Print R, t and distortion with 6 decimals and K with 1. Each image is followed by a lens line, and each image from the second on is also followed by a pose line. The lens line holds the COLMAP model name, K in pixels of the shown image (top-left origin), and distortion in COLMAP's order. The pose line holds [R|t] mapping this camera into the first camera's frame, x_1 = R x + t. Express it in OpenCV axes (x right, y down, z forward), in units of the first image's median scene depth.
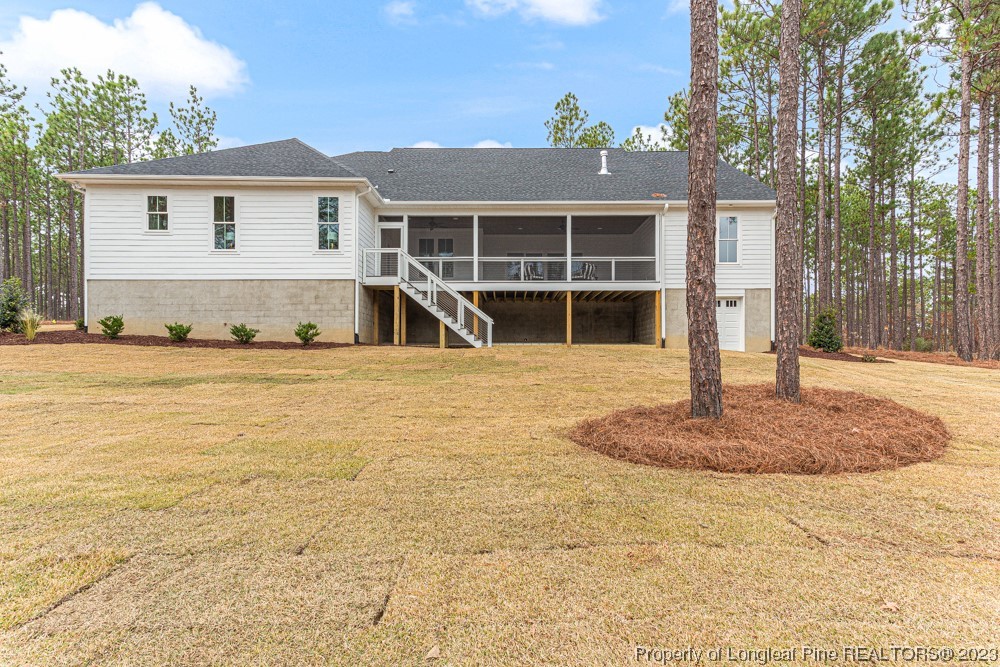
lens RADIAL K [[485.3, 0, 512.4], [0, 485.3, 356.8], [0, 0, 1]] dist [0.020121, 0.000177]
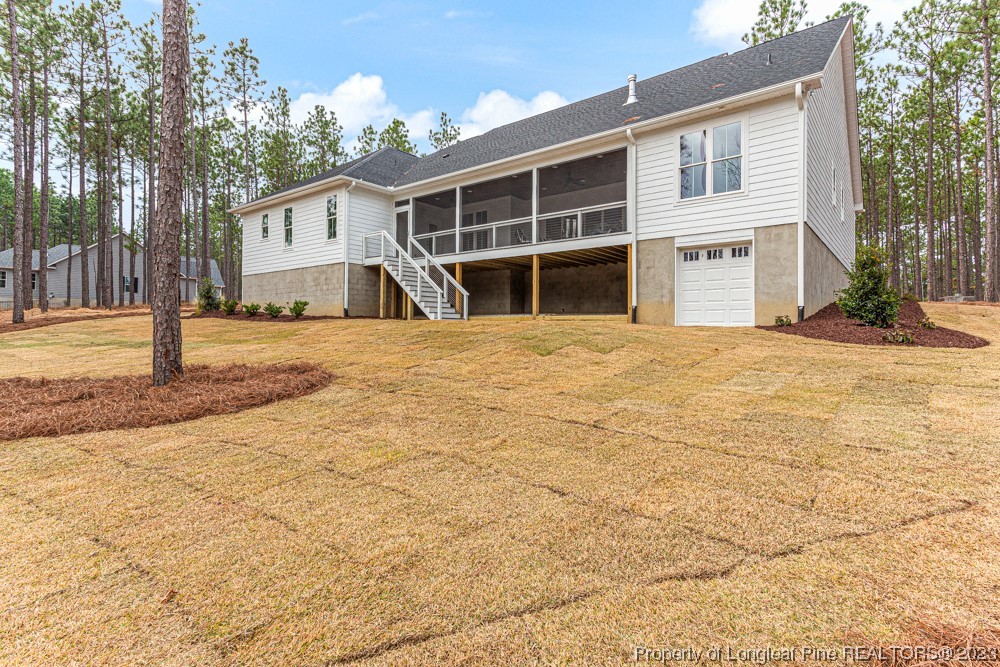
lens RADIAL K [[498.2, 0, 503.2], [0, 498.2, 319.9], [0, 0, 1]] dist [0.032148, 0.000209]
pose [[0.778373, -0.004719, -0.627785, 0.655366], [-0.009123, 0.999781, -0.018827, -0.000760], [0.627736, 0.020382, 0.778159, 0.275884]]
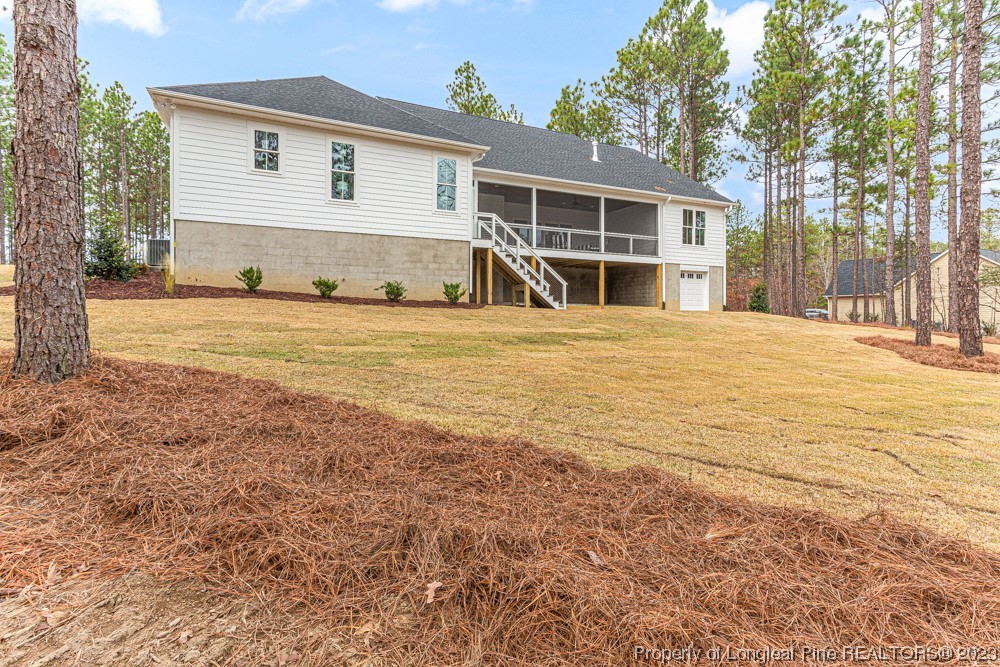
lens RADIAL K [[498.2, 0, 503.2], [0, 498.2, 319.9], [0, 0, 1]] dist [0.032148, 0.000209]
pose [[0.903527, 0.002465, 0.428525, -0.647965], [-0.006698, 0.999943, 0.008371, 0.001015], [-0.428480, -0.010434, 0.903491, -0.004428]]
